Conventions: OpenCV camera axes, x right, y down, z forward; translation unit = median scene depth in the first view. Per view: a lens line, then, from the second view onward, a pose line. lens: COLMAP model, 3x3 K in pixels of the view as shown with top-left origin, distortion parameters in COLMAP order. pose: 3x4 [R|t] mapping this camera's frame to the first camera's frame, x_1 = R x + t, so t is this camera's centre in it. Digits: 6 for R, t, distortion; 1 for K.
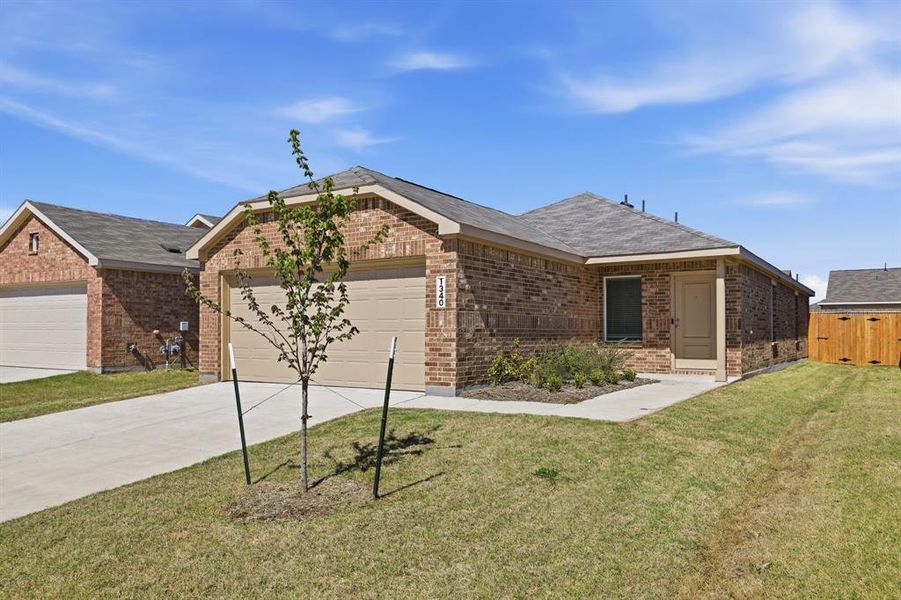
lens RADIAL K [[678.6, 0, 448.2], [0, 678.6, 311.1], [0, 0, 1]] dist [-0.000611, -0.000830]
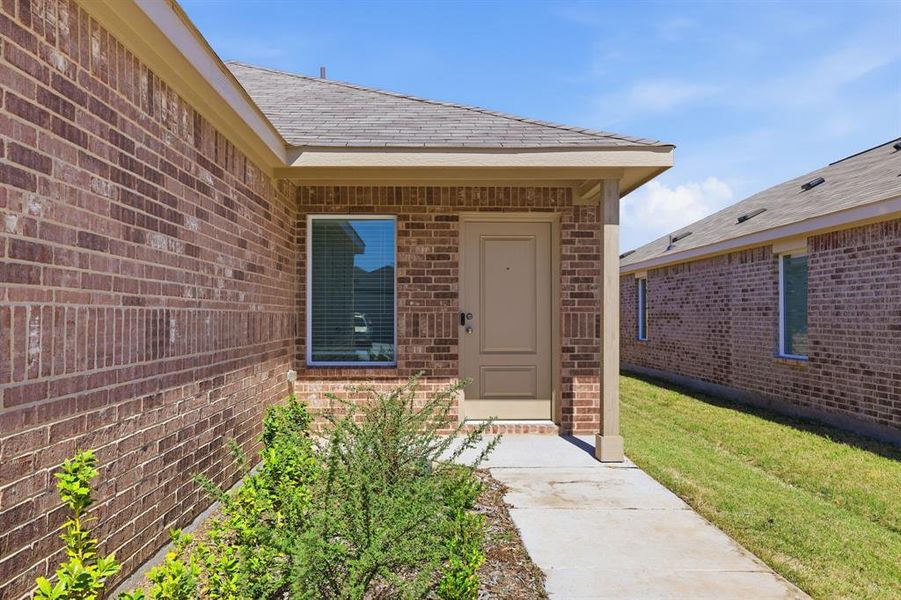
lens RADIAL K [[678.6, 0, 448.2], [0, 678.6, 311.1], [0, 0, 1]] dist [-0.000611, -0.000830]
pose [[0.825862, 0.003217, 0.563863, 0.062774], [-0.017688, 0.999639, 0.020203, 0.000310], [-0.563595, -0.026659, 0.825621, 0.625532]]
